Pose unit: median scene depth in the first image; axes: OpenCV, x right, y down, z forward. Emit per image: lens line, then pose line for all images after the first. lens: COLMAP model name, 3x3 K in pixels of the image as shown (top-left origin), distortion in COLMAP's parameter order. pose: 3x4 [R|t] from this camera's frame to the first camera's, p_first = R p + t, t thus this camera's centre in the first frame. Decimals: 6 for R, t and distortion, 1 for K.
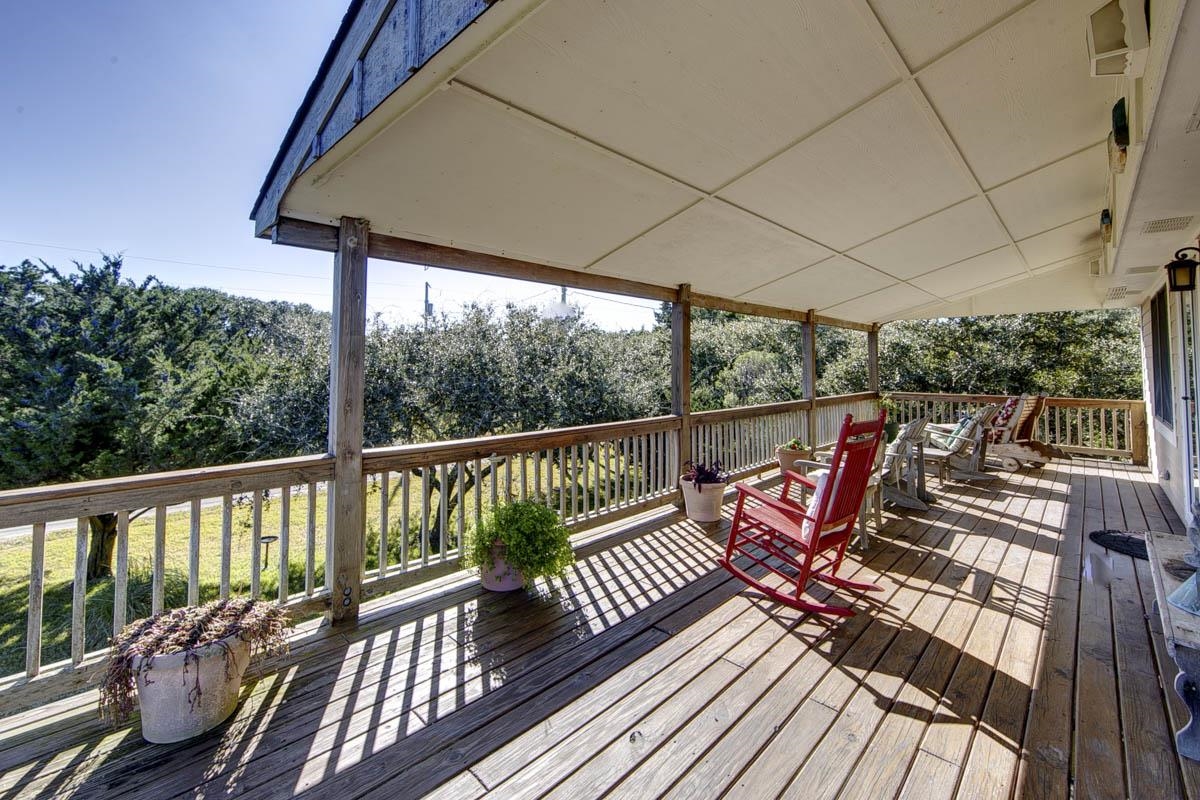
lens RADIAL K [[496.9, 0, 599.1], [0, 496.9, 343.7], [0, 0, 1]] dist [-0.011786, 0.000005]
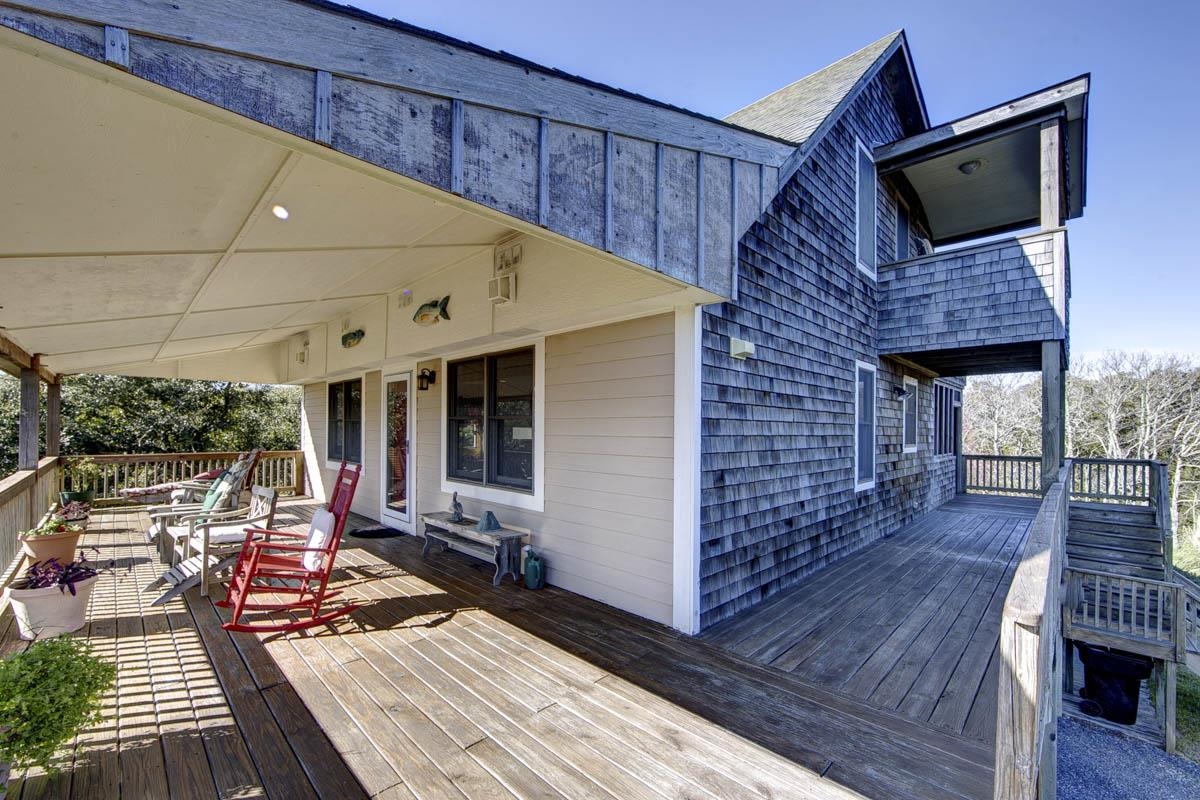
lens RADIAL K [[488.2, 0, 601.5], [0, 488.2, 420.4], [0, 0, 1]] dist [-0.011900, -0.000033]
pose [[-0.000994, 0.011648, 0.999932, -0.818319], [-0.051189, 0.998621, -0.011683, 0.003398], [-0.998688, -0.051197, -0.000397, 0.318066]]
